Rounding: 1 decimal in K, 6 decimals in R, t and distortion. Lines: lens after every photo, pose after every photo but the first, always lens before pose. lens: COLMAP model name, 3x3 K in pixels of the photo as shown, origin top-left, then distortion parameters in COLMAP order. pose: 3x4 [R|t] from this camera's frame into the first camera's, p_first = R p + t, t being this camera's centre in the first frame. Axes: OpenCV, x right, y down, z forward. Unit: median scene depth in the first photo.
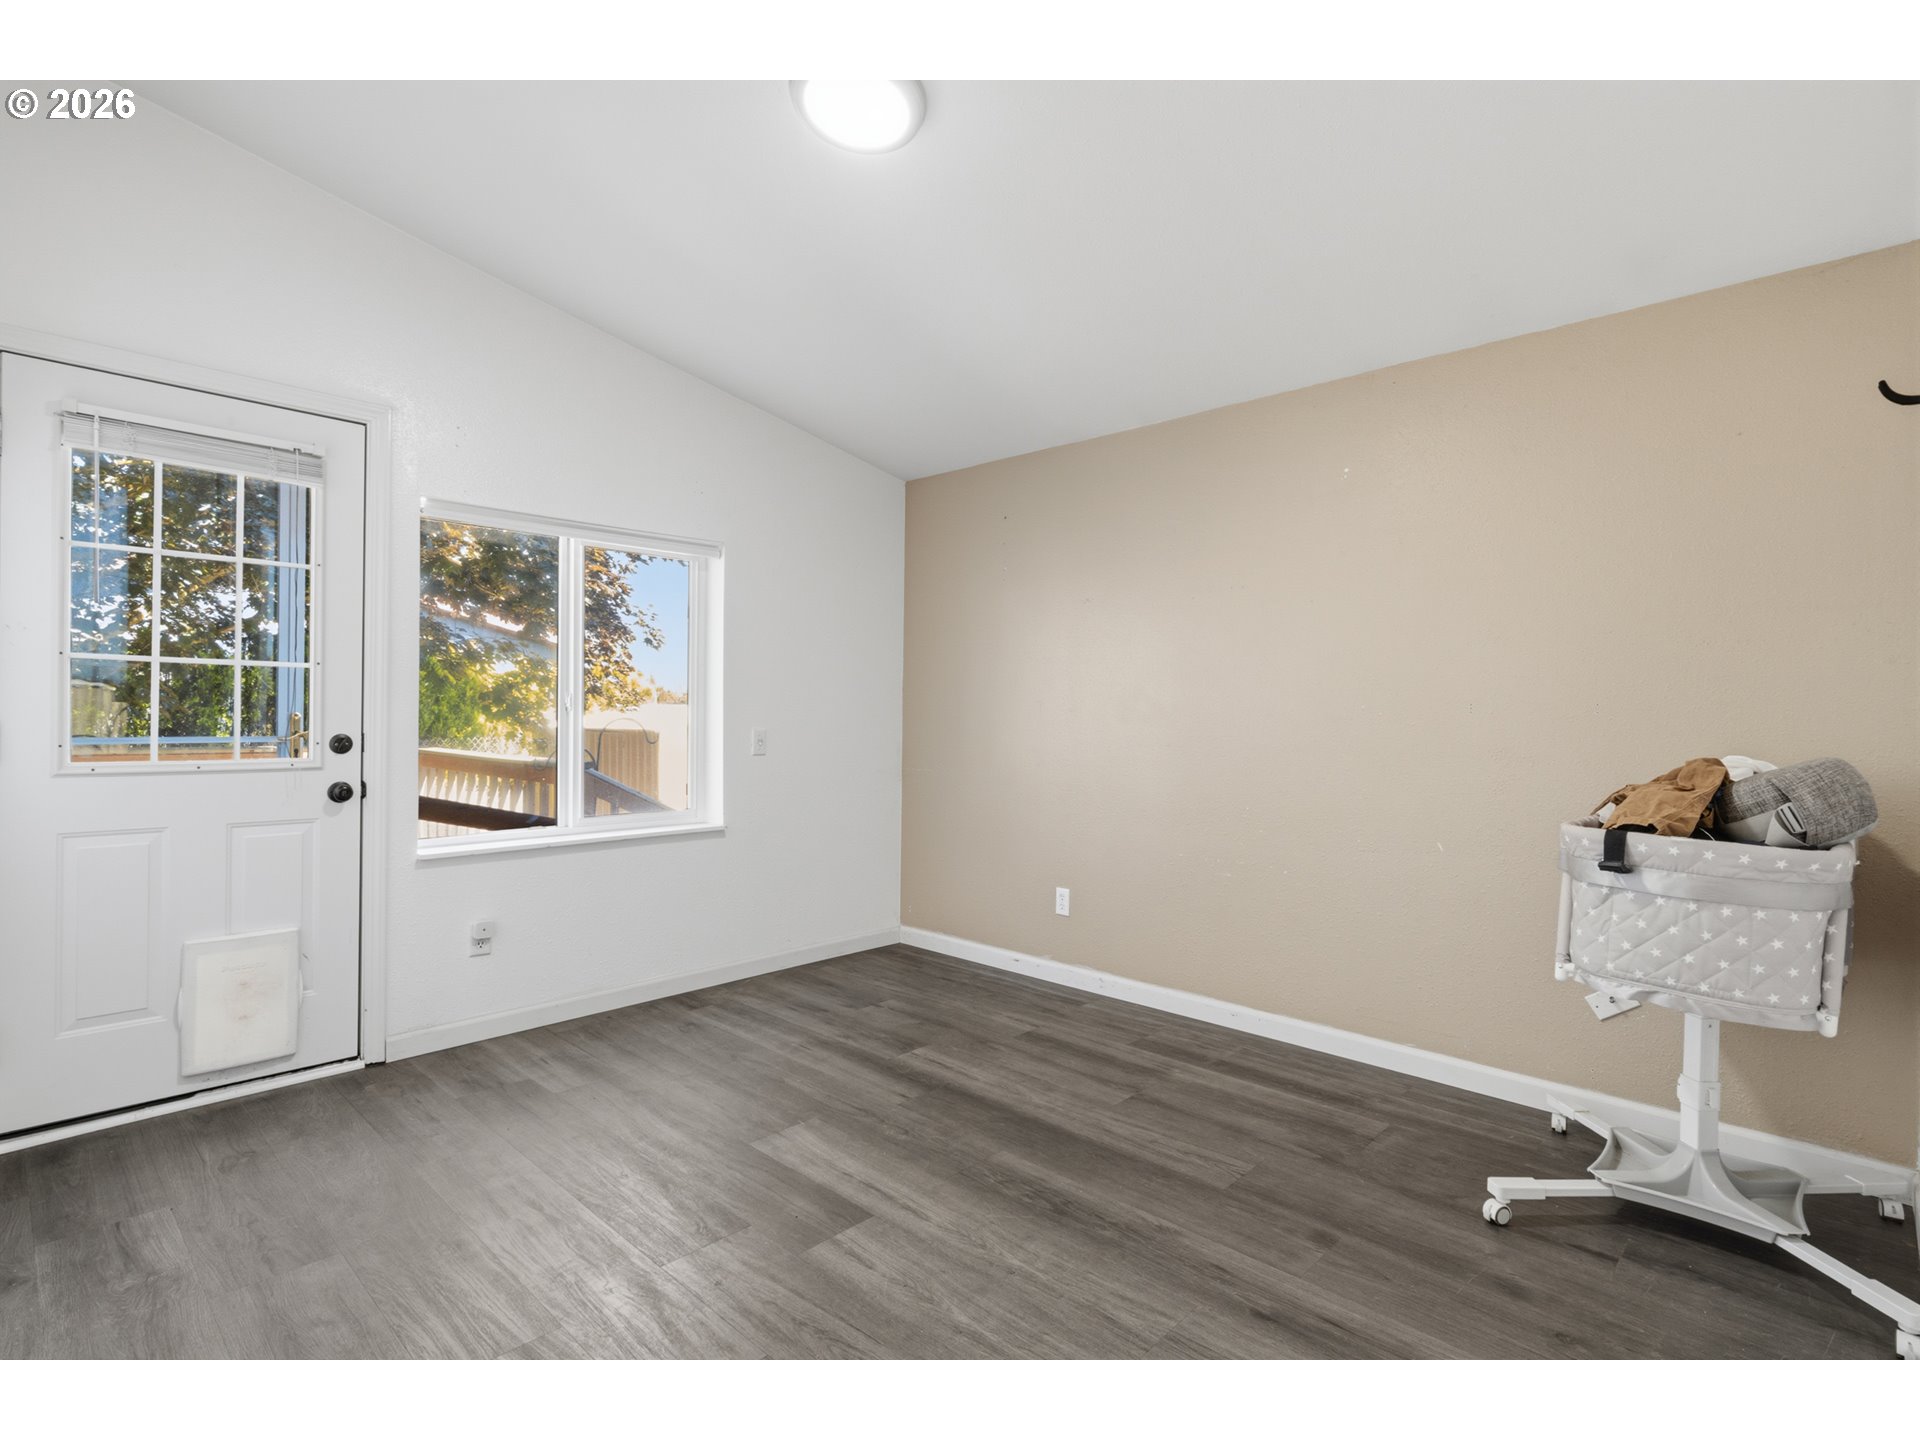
lens RADIAL K [[870.2, 0, 956.5], [0, 870.2, 719.9], [0, 0, 1]] dist [-0.004883, 0.000476]
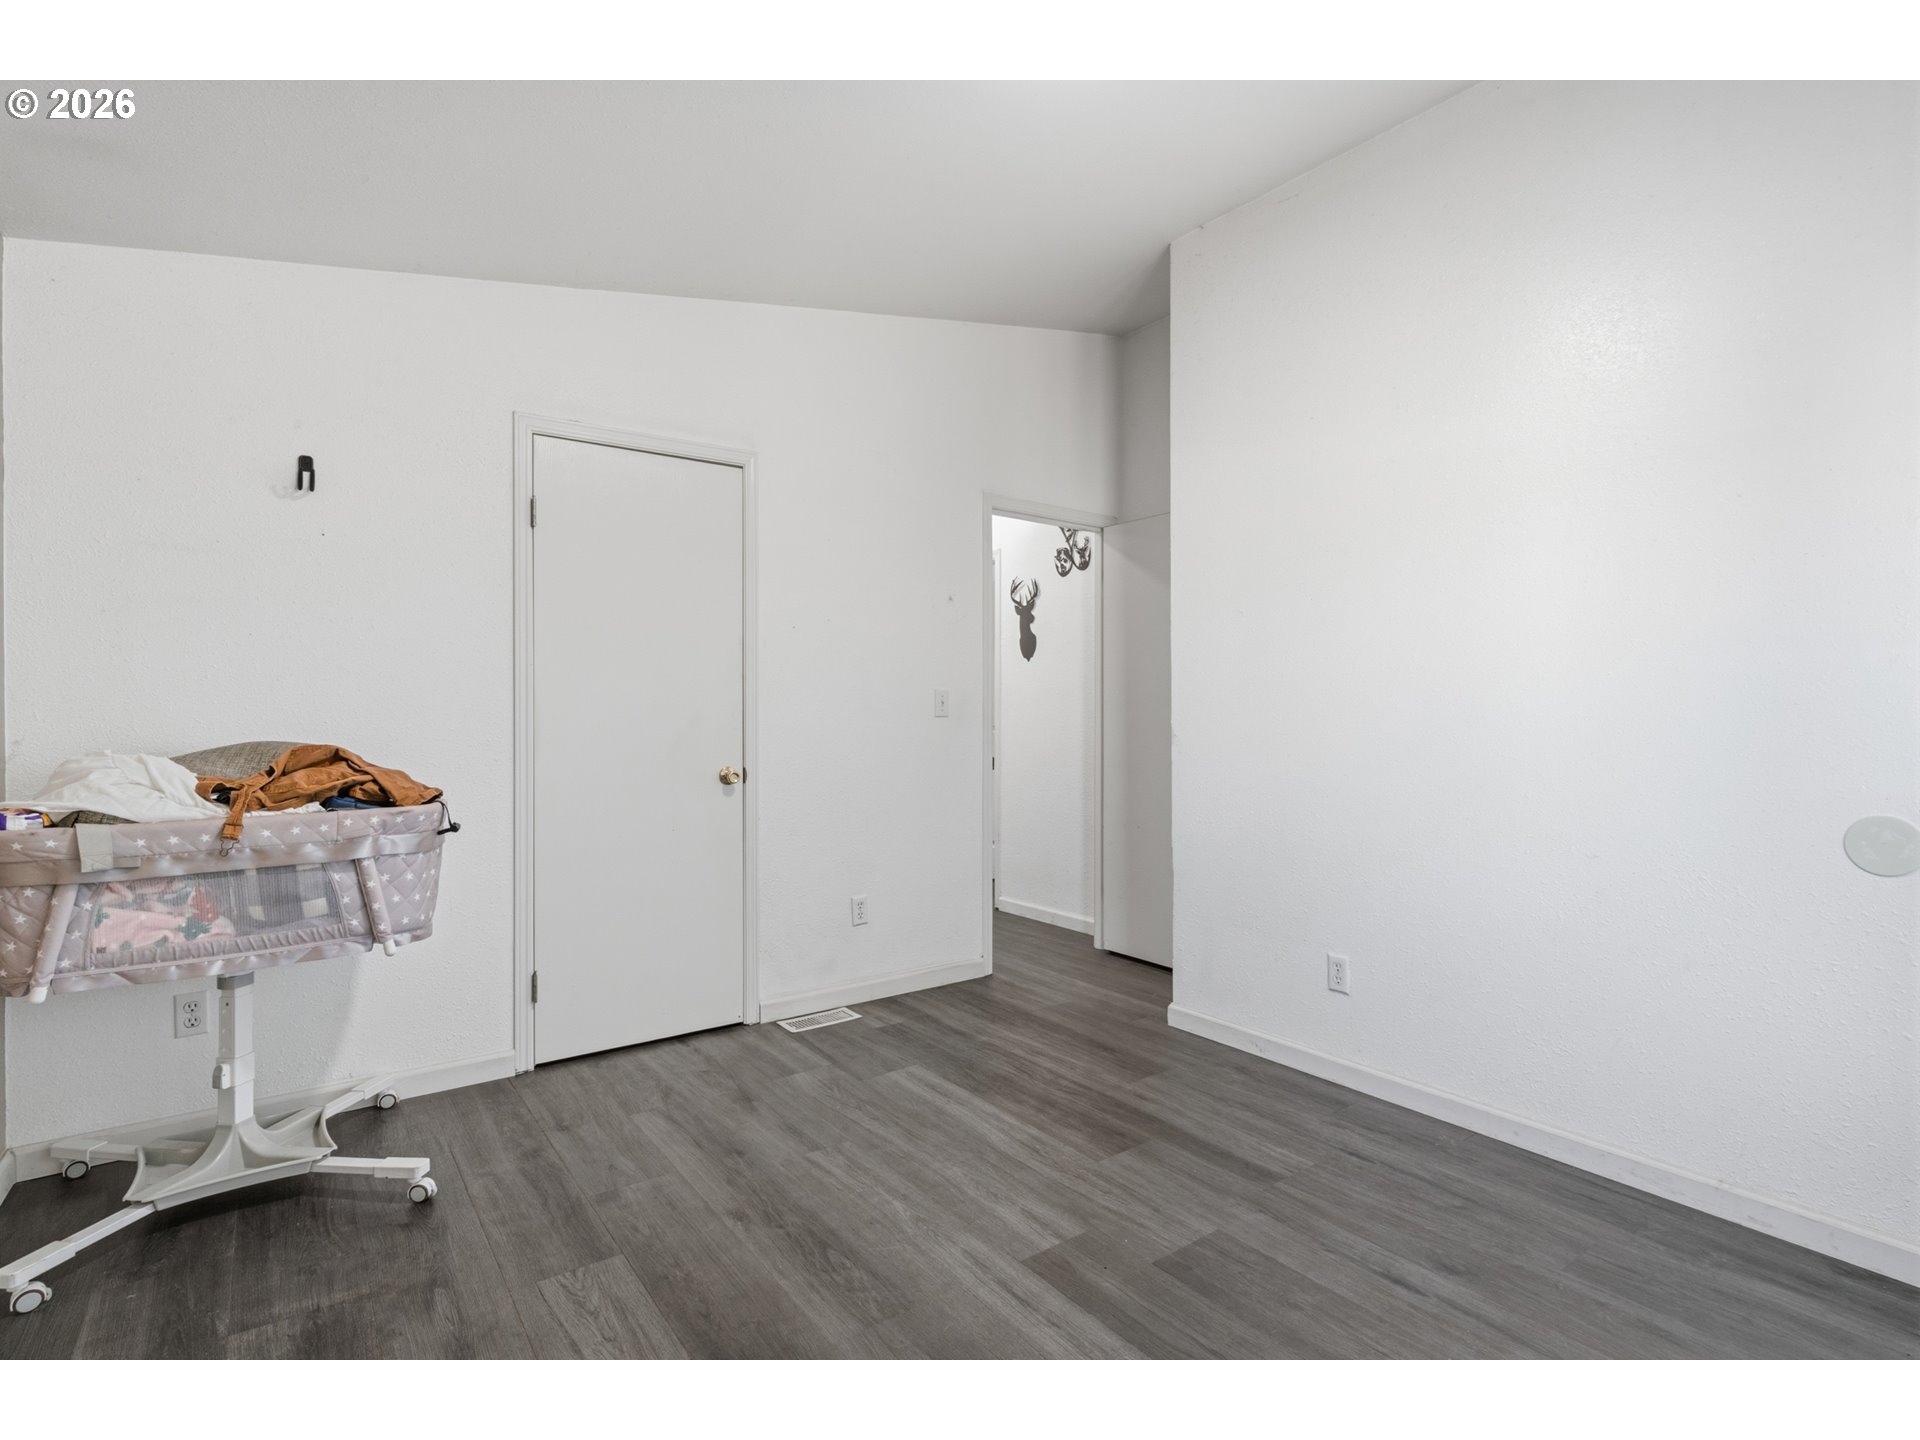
lens RADIAL K [[870.2, 0, 954.6], [0, 870.2, 721.2], [0, 0, 1]] dist [-0.004883, 0.000476]
pose [[-0.982221, -0.011543, 0.187374, -0.195874], [-0.010537, 0.999924, 0.006366, -0.007223], [-0.187434, 0.004279, -0.982268, 1.952846]]
